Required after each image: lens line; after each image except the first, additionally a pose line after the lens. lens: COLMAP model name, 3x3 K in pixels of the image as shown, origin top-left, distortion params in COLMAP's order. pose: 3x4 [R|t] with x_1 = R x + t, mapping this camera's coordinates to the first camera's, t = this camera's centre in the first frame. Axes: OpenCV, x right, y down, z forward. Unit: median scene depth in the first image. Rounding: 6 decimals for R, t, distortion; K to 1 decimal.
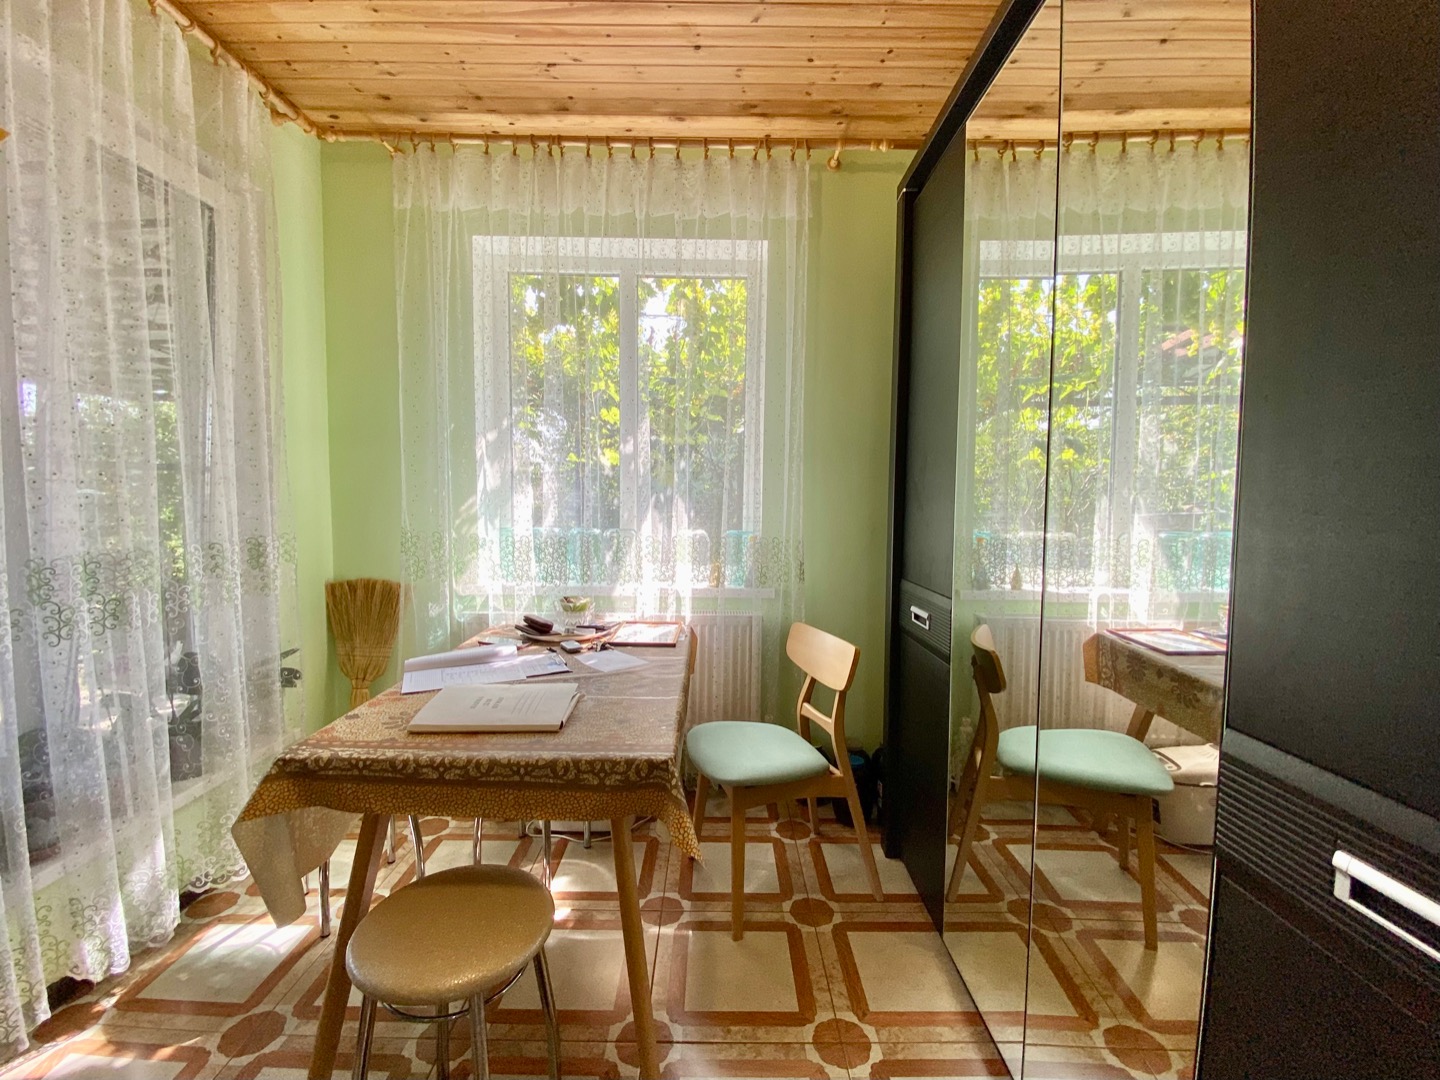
lens RADIAL K [[584.9, 0, 722.5], [0, 584.9, 534.8], [0, 0, 1]] dist [0.017513, -0.017935]
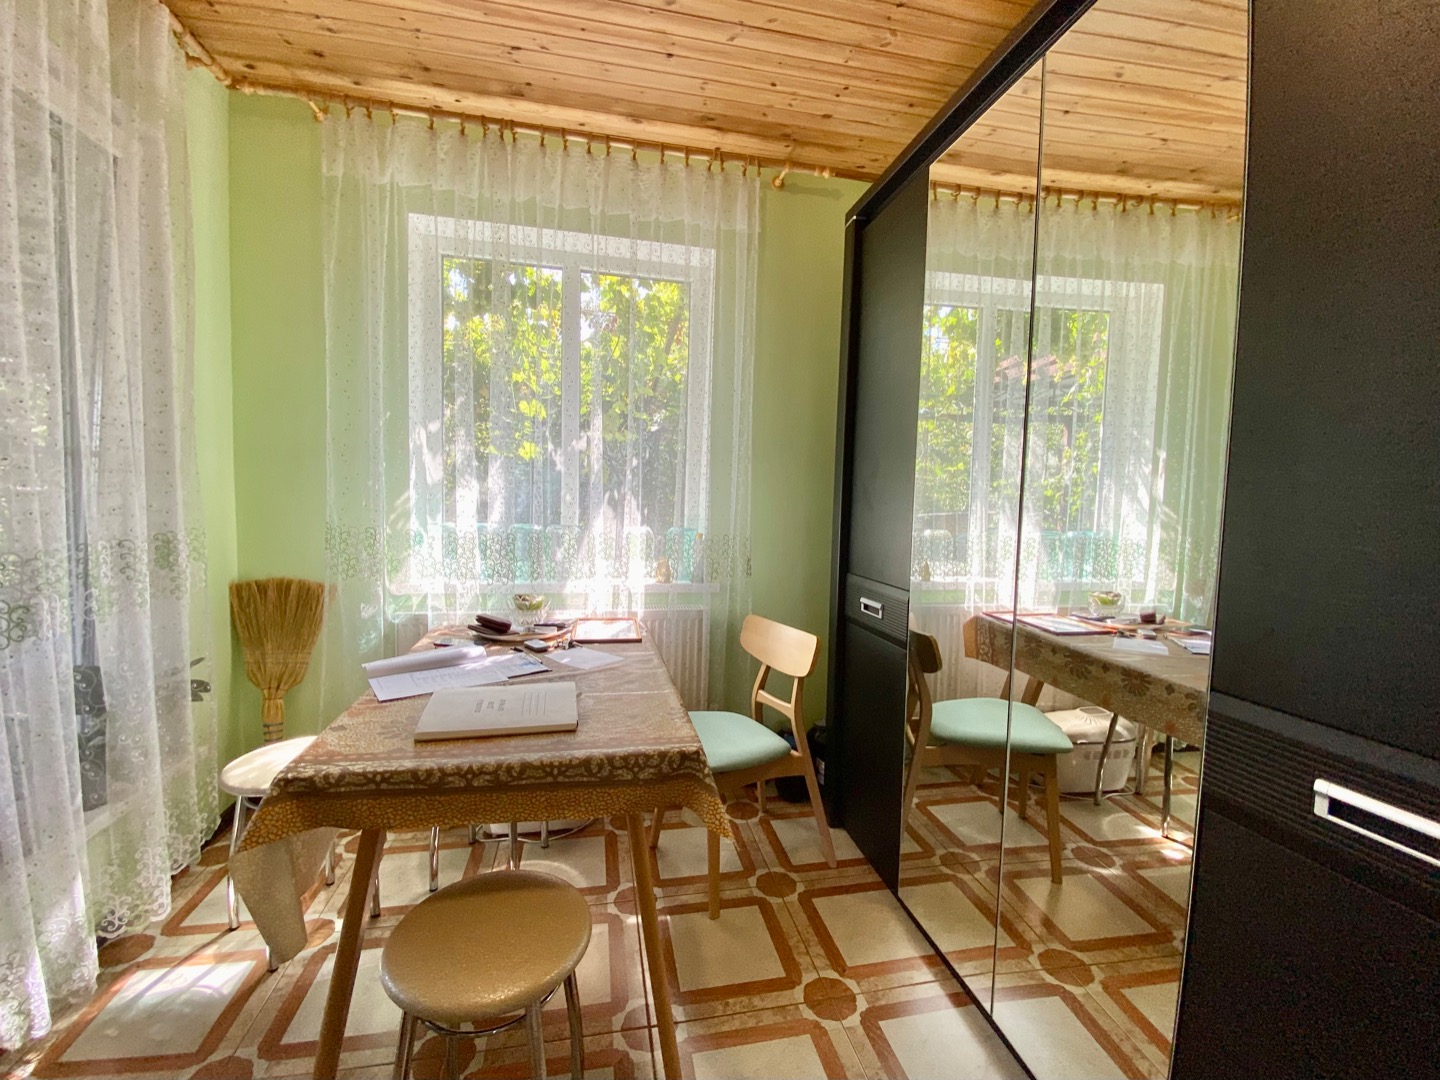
lens RADIAL K [[570.7, 0, 711.4], [0, 570.7, 534.3], [0, 0, 1]] dist [0.013482, -0.015066]
pose [[0.981057, 0.002938, 0.193698, -0.155197], [-0.004374, 0.999966, 0.006987, -0.003513], [-0.193671, -0.007702, 0.981036, 0.002753]]
